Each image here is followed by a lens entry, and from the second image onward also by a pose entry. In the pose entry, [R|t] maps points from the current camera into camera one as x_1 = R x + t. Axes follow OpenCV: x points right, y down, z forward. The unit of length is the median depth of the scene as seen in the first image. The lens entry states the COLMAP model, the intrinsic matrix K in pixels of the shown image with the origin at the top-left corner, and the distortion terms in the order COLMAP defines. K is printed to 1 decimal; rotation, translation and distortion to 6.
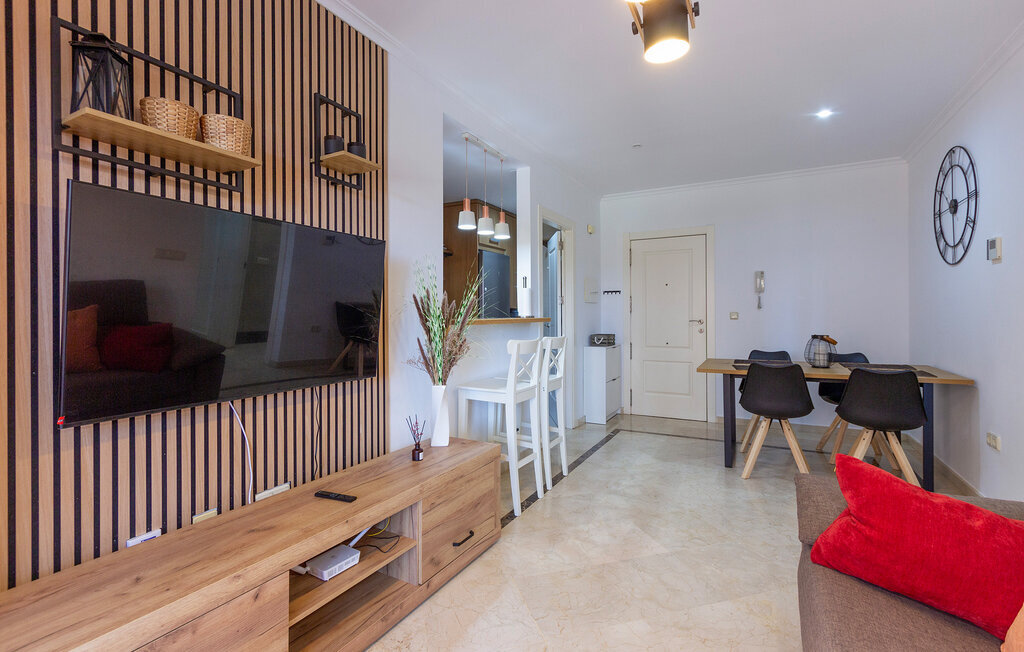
lens RADIAL K [[466.0, 0, 517.0], [0, 466.0, 314.2], [0, 0, 1]] dist [0.004540, -0.000236]
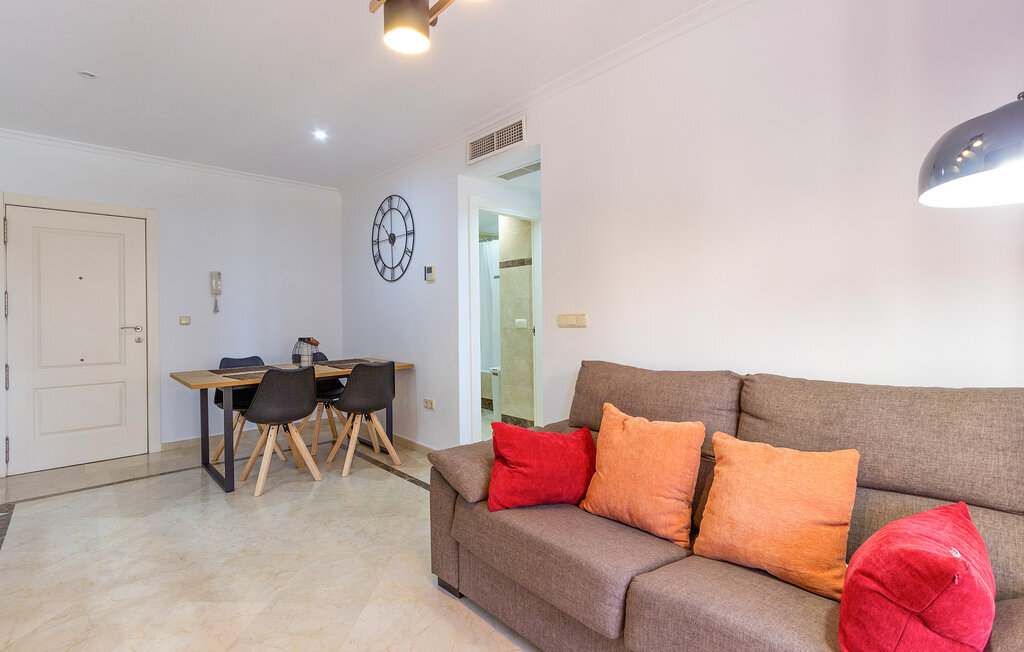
lens RADIAL K [[466.0, 0, 517.0], [0, 466.0, 314.2], [0, 0, 1]] dist [0.004540, -0.000236]
pose [[0.326954, 0.004916, 0.945028, -0.228128], [0.005053, 0.999963, -0.006950, 0.000902], [-0.945027, 0.007048, 0.326917, 0.215817]]
